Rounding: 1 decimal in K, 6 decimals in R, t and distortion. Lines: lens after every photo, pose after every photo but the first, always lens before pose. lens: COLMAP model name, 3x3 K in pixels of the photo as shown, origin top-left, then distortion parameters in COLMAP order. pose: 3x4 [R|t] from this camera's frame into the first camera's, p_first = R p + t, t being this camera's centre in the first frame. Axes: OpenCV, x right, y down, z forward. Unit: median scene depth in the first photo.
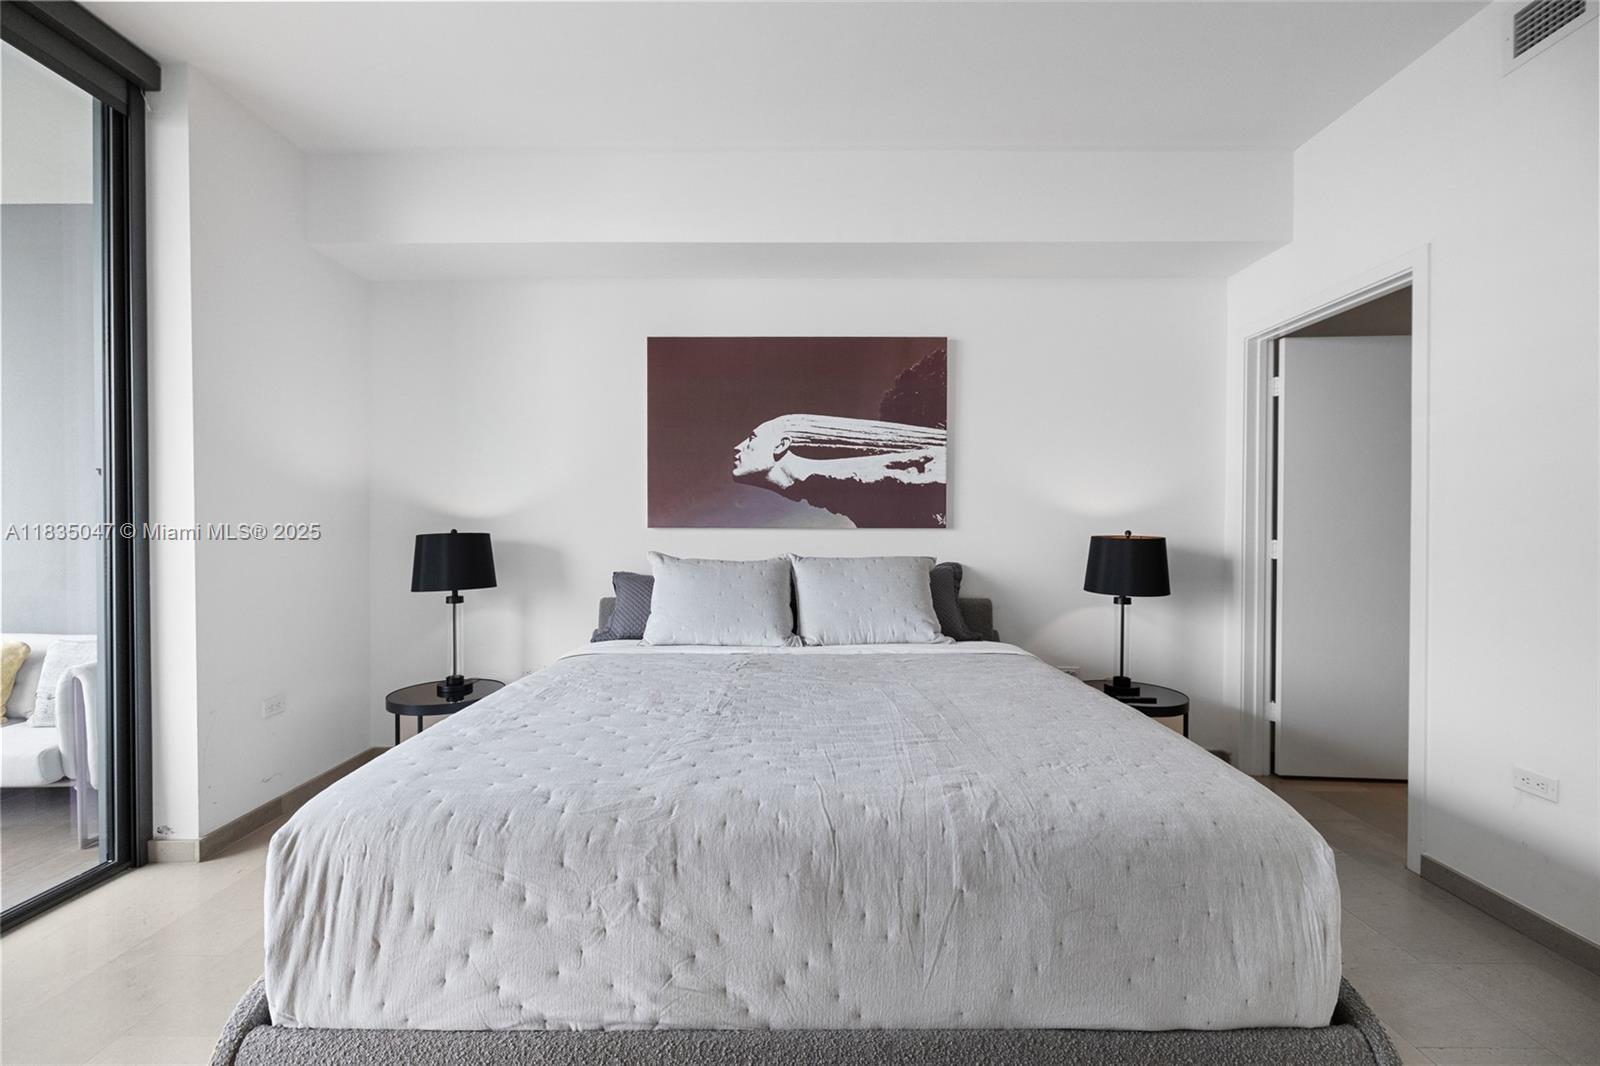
lens RADIAL K [[669.9, 0, 815.9], [0, 669.9, 540.1], [0, 0, 1]] dist [-0.003547, 0.000093]
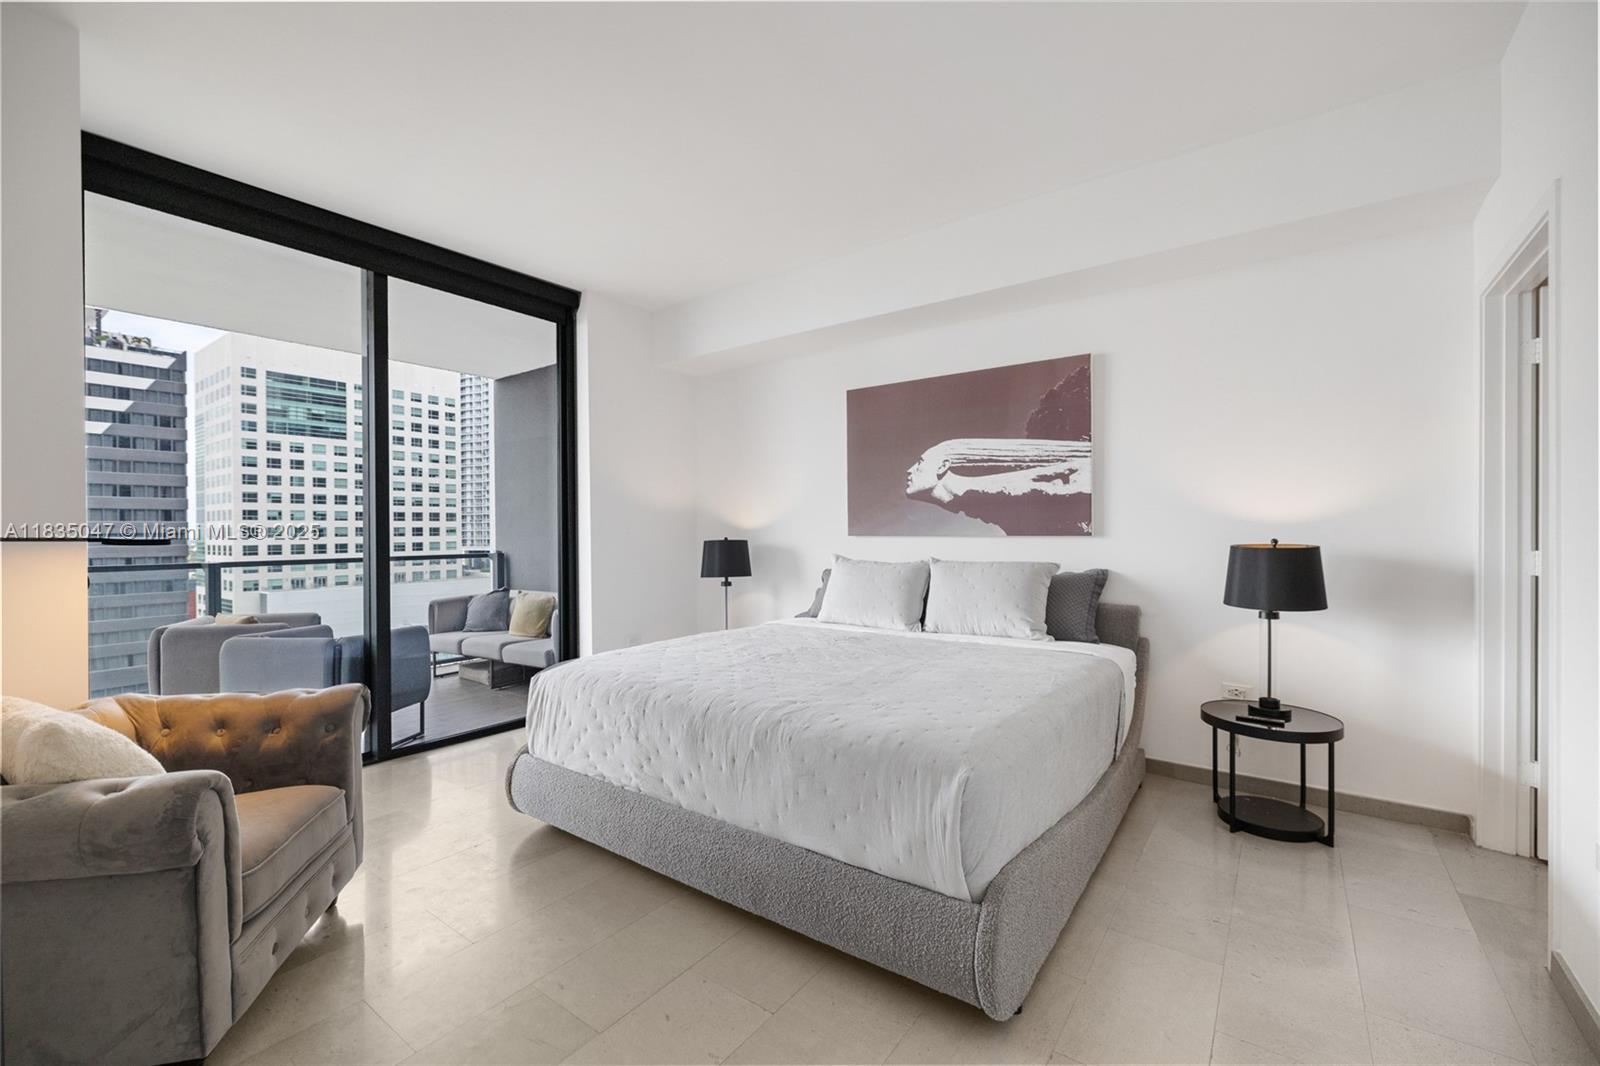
lens RADIAL K [[669.9, 0, 795.6], [0, 669.9, 533.7], [0, 0, 1]] dist [-0.003547, 0.000093]
pose [[0.807844, -0.002664, -0.589391, 0.476584], [-0.003906, 0.999944, -0.009873, -0.009816], [0.589384, 0.010278, 0.807788, -0.126992]]
